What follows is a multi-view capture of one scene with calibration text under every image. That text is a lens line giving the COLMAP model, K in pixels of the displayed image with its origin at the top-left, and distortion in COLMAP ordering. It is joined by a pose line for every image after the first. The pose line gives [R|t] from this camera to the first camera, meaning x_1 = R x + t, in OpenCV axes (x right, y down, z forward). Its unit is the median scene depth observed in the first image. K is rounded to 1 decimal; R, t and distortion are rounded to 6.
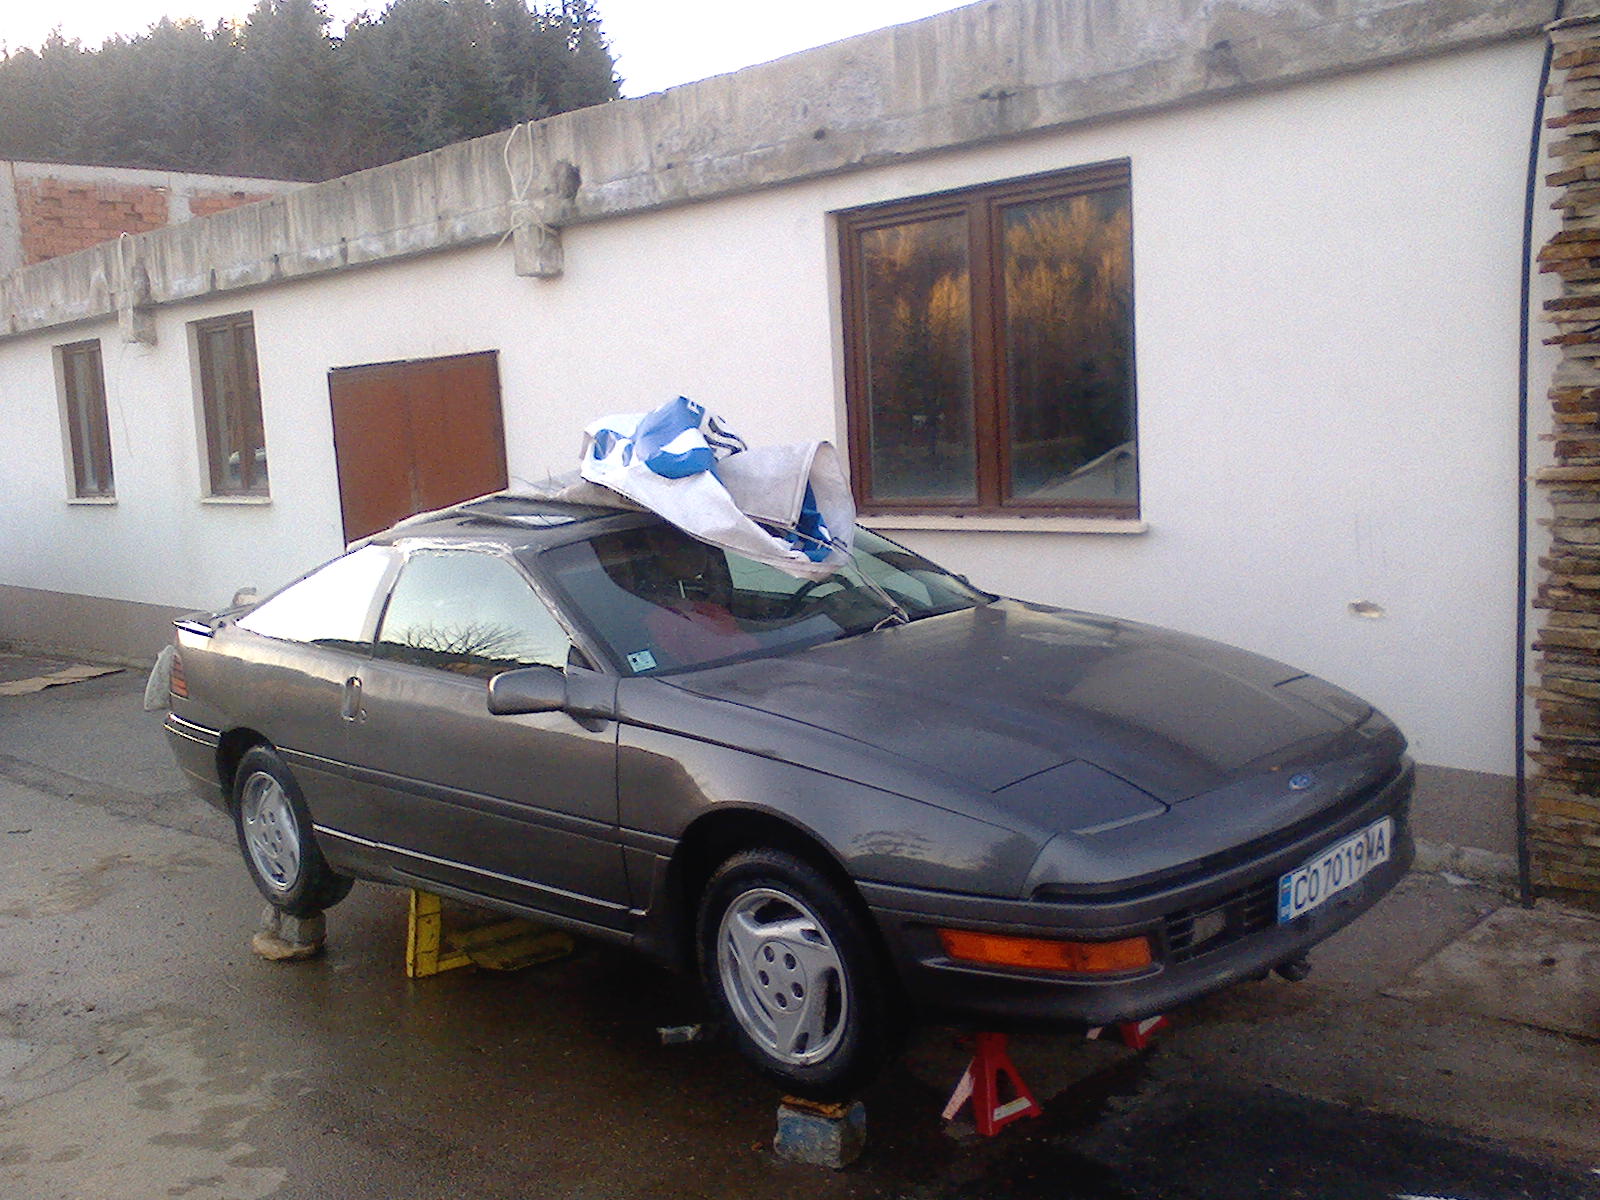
lens RADIAL K [[1600.7, 0, 795.7], [0, 1600.7, 583.7], [0, 0, 1]] dist [0.048692, -0.127410]
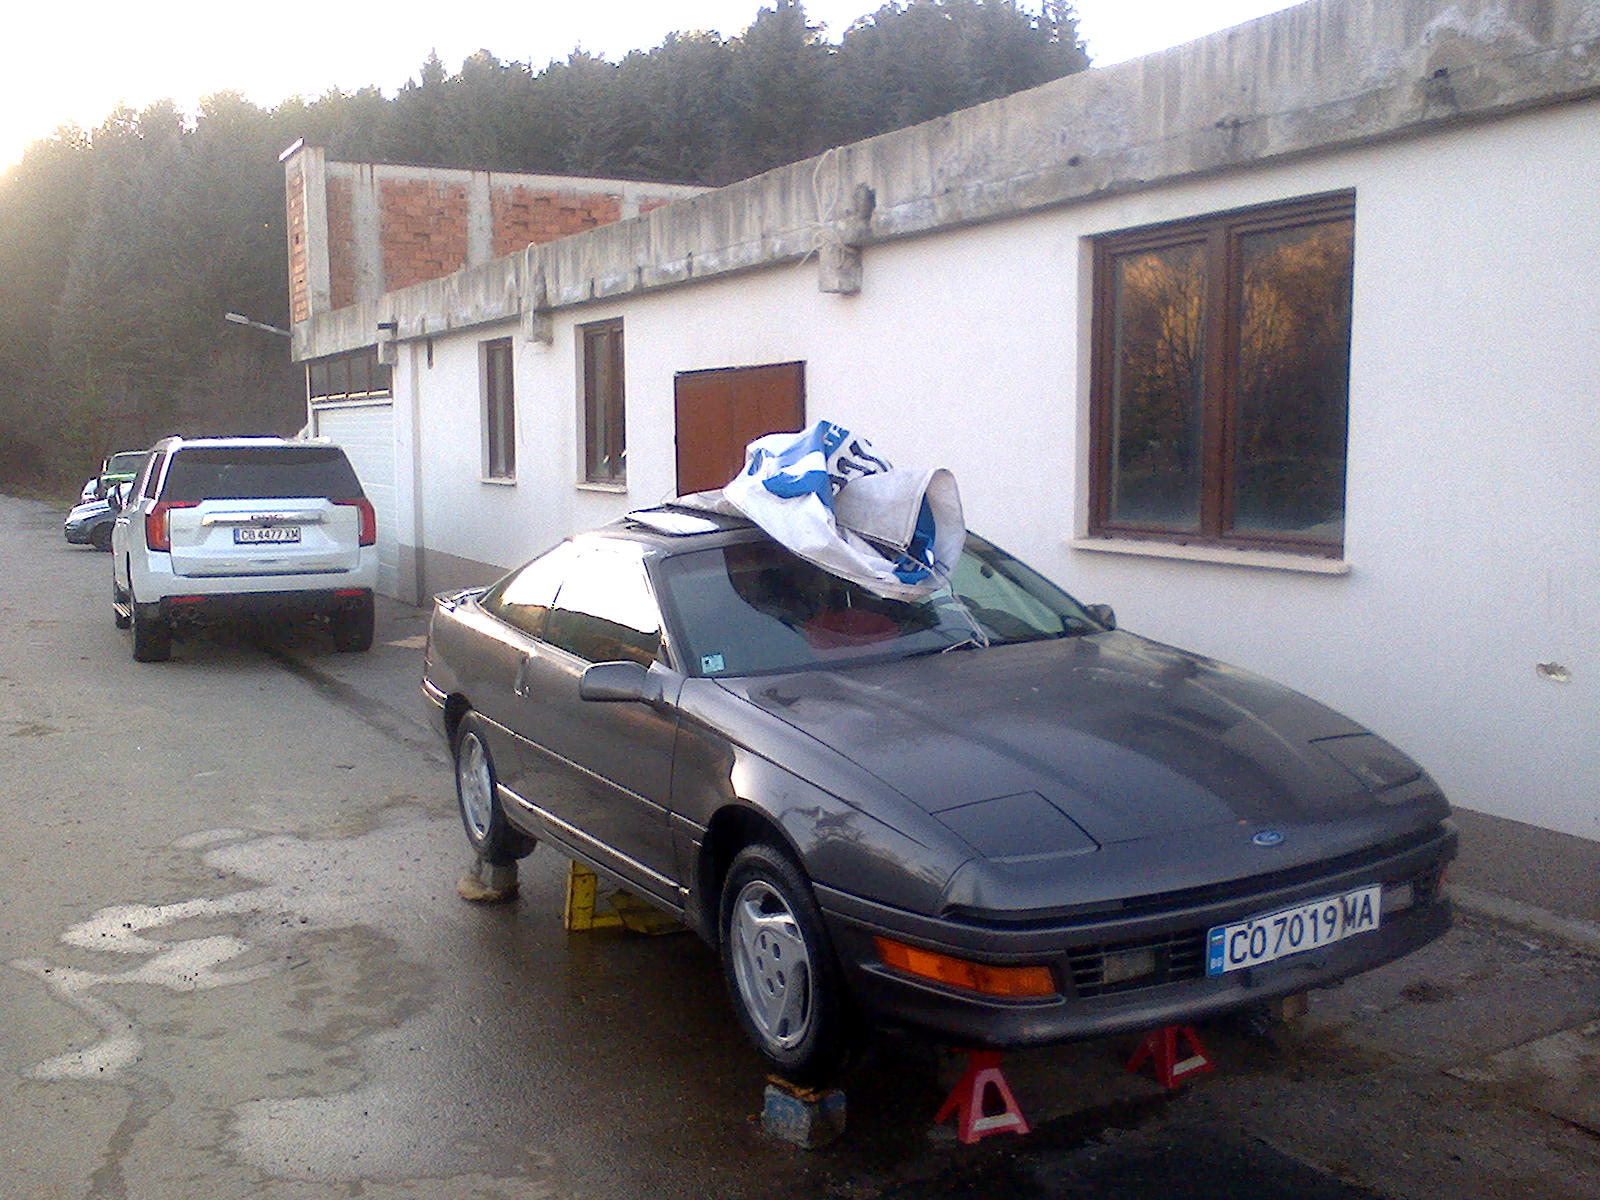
lens RADIAL K [[1591.2, 0, 796.7], [0, 1591.2, 578.7], [0, 0, 1]] dist [0.057251, -0.116446]
pose [[0.958402, 0.065611, -0.277777, 0.161140], [-0.065857, 0.997793, 0.008457, -0.014479], [0.277719, 0.010188, 0.960608, -0.021153]]
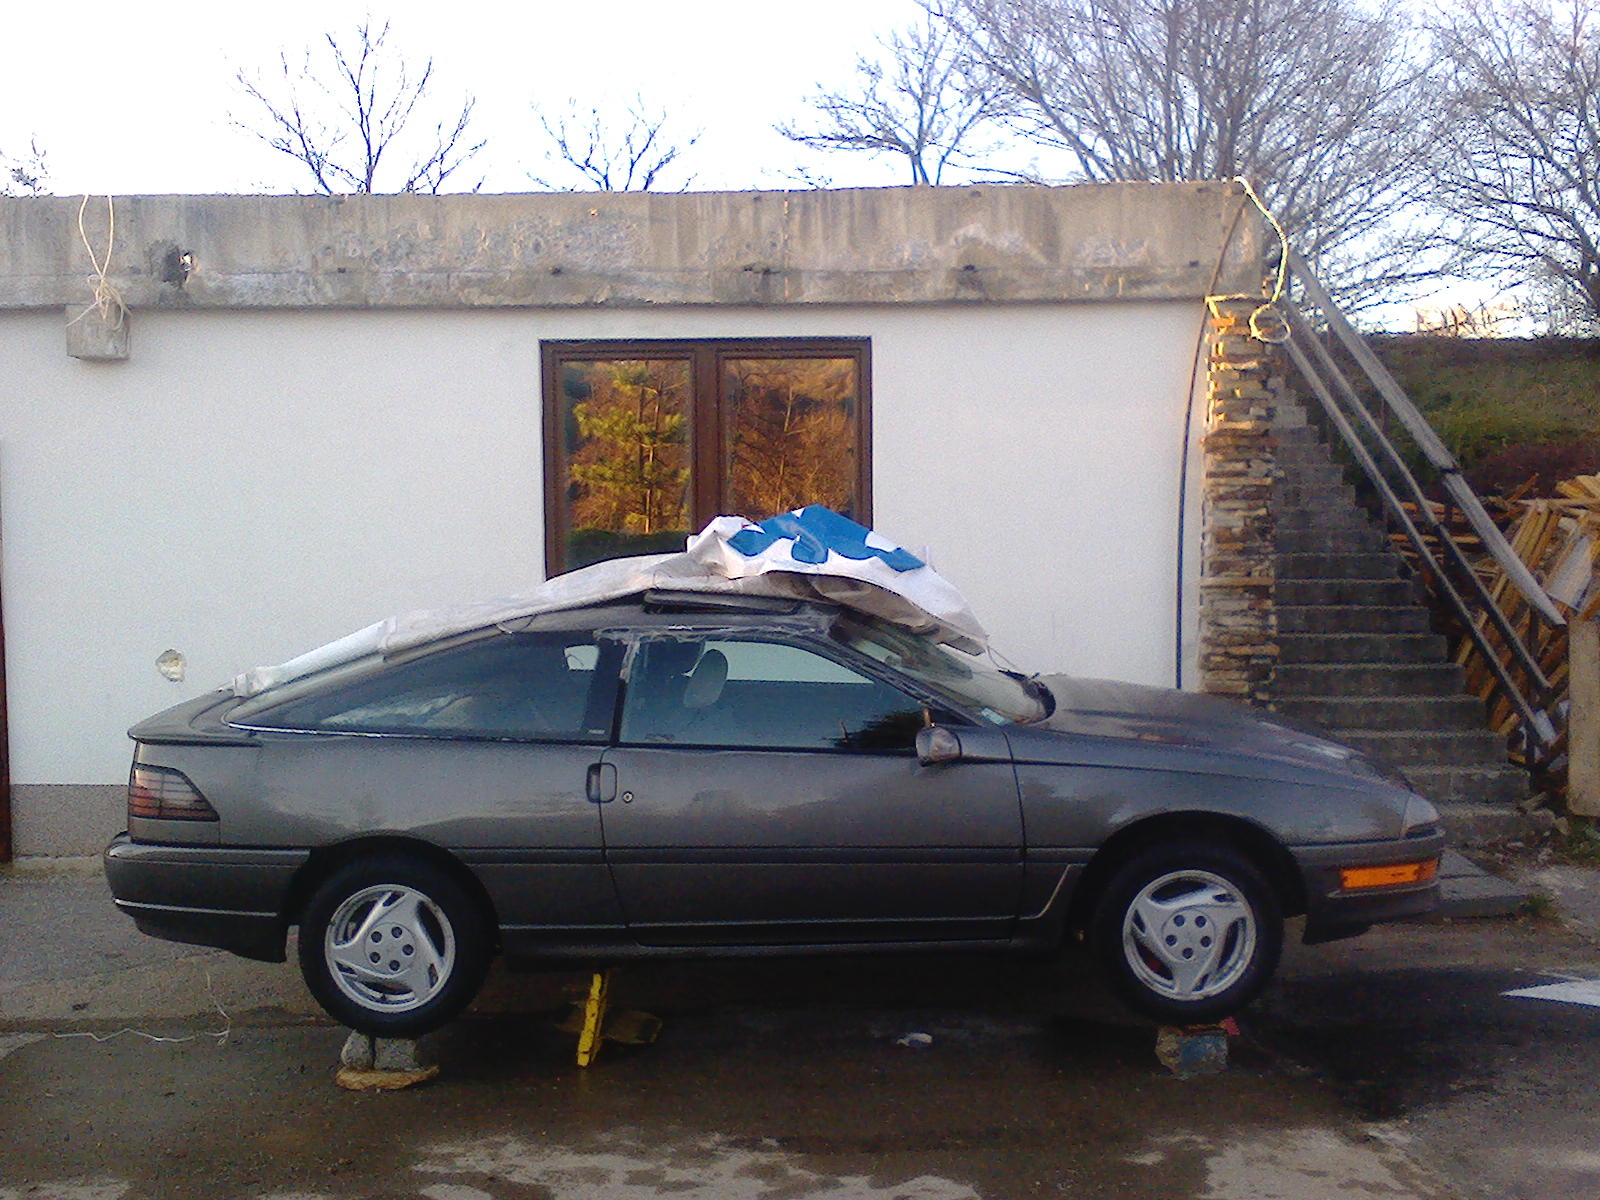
lens RADIAL K [[1587.7, 0, 789.0], [0, 1587.7, 591.3], [0, 0, 1]] dist [0.063189, -0.175976]
pose [[0.717170, 0.010891, 0.696813, -0.694077], [0.044261, 0.997147, -0.061139, 0.012901], [-0.695491, 0.074689, 0.714642, 0.142687]]
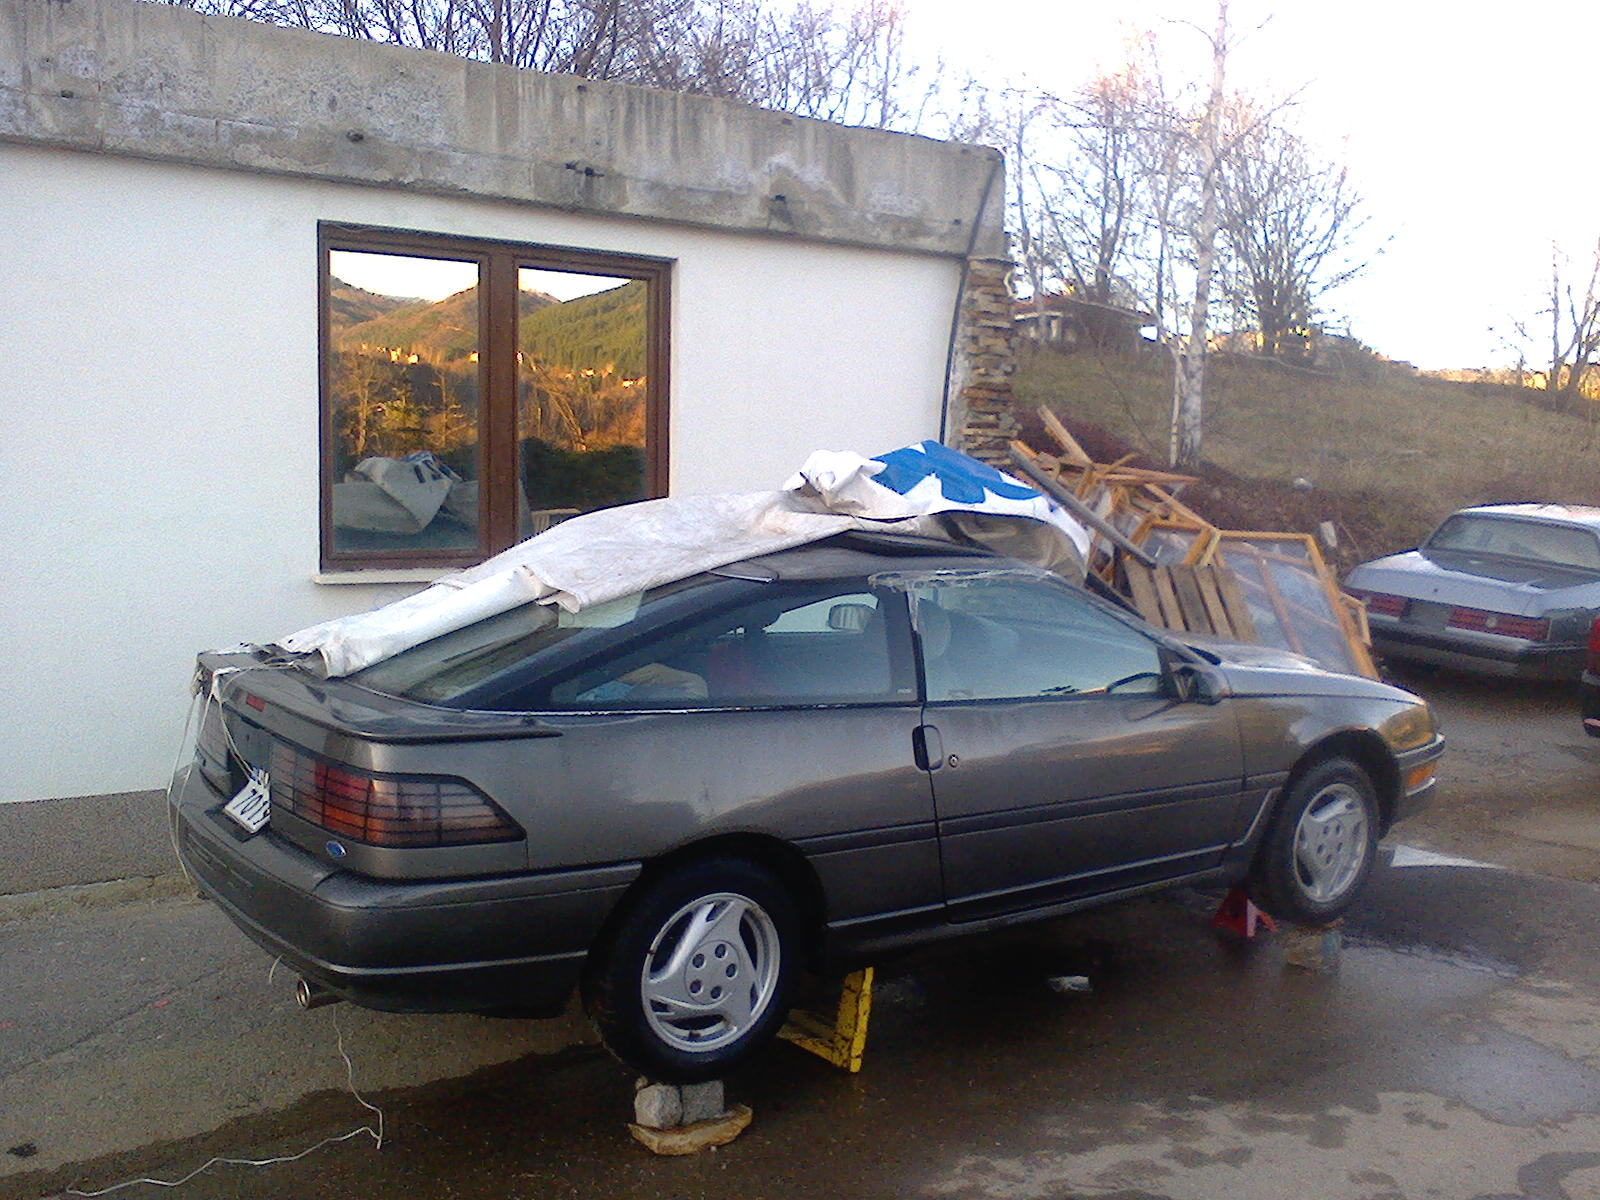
lens RADIAL K [[1583.5, 0, 784.0], [0, 1583.5, 605.4], [0, 0, 1]] dist [0.047656, -0.119505]
pose [[0.170427, -0.028895, 0.984946, -0.899865], [0.075437, 0.997019, 0.016196, -0.022436], [-0.982478, 0.071541, 0.172099, 0.707076]]
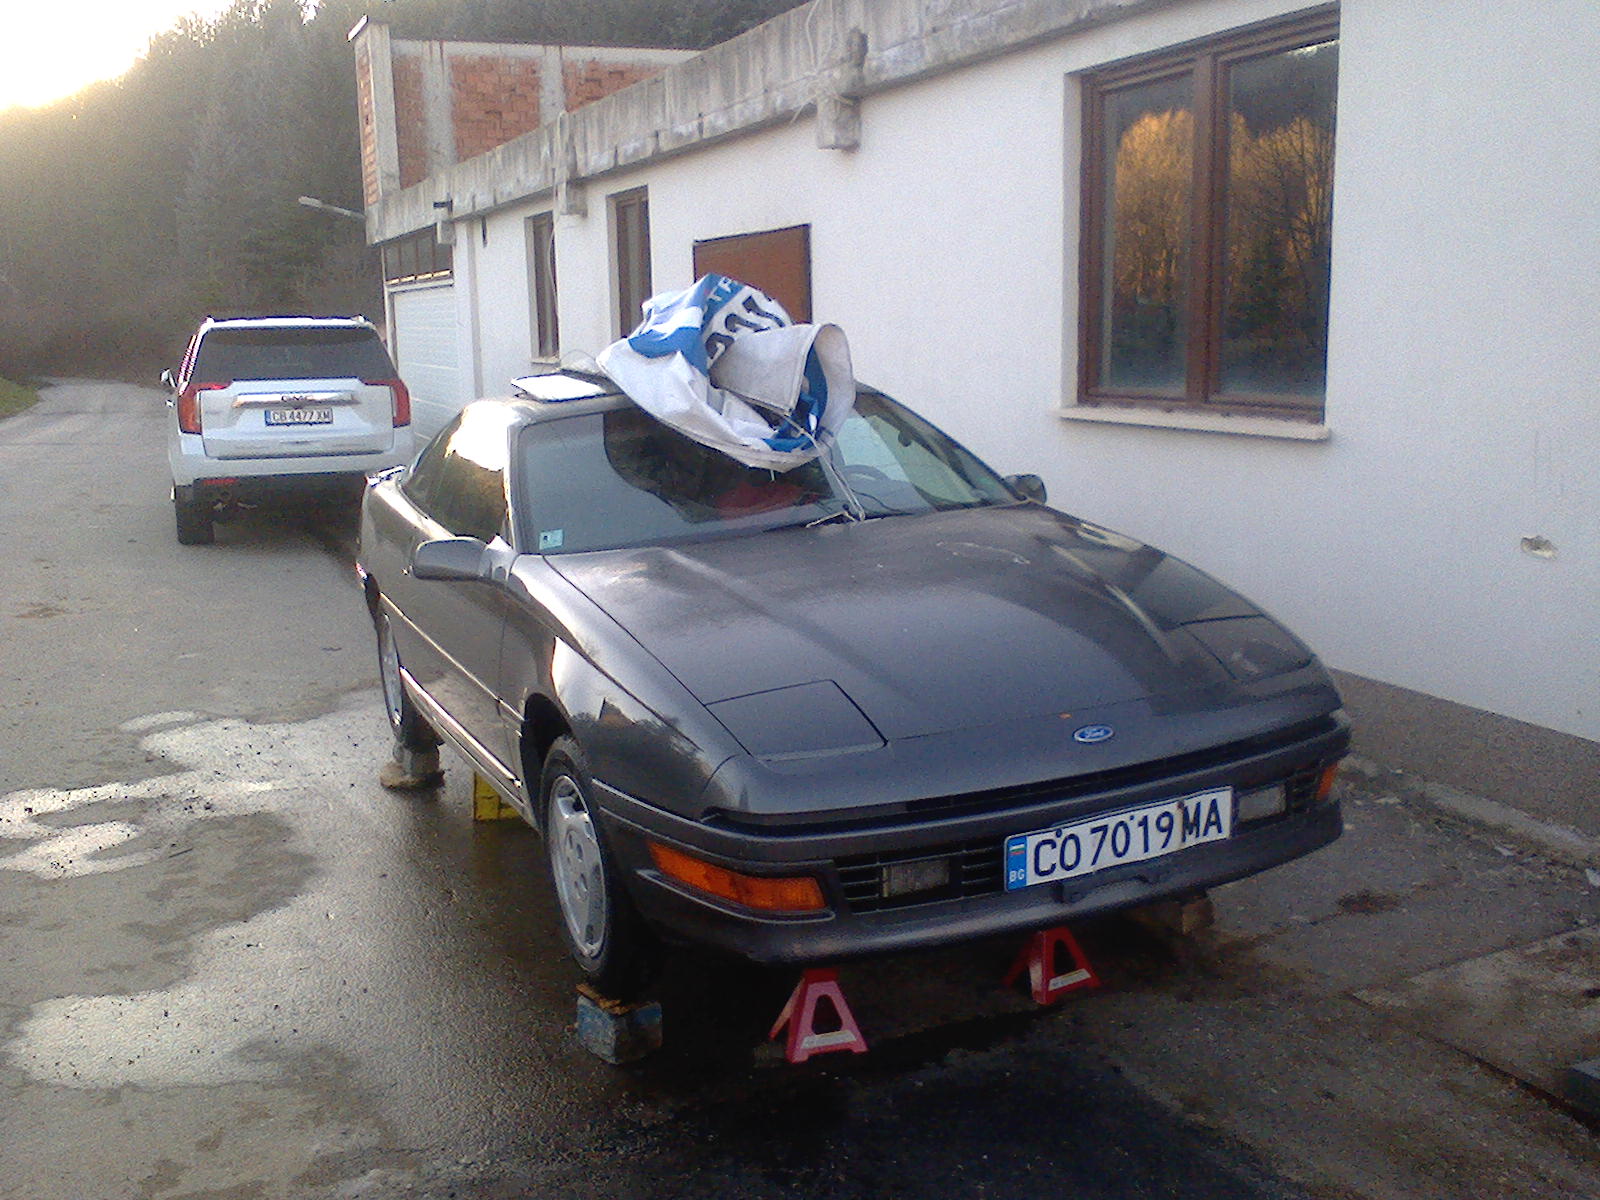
lens RADIAL K [[1586.0, 0, 794.2], [0, 1586.0, 571.9], [0, 0, 1]] dist [0.070908, -0.180554]
pose [[0.932861, 0.084187, -0.350262, 0.249612], [-0.059435, 0.994953, 0.080845, -0.012934], [0.355300, -0.054599, 0.933156, 0.080564]]
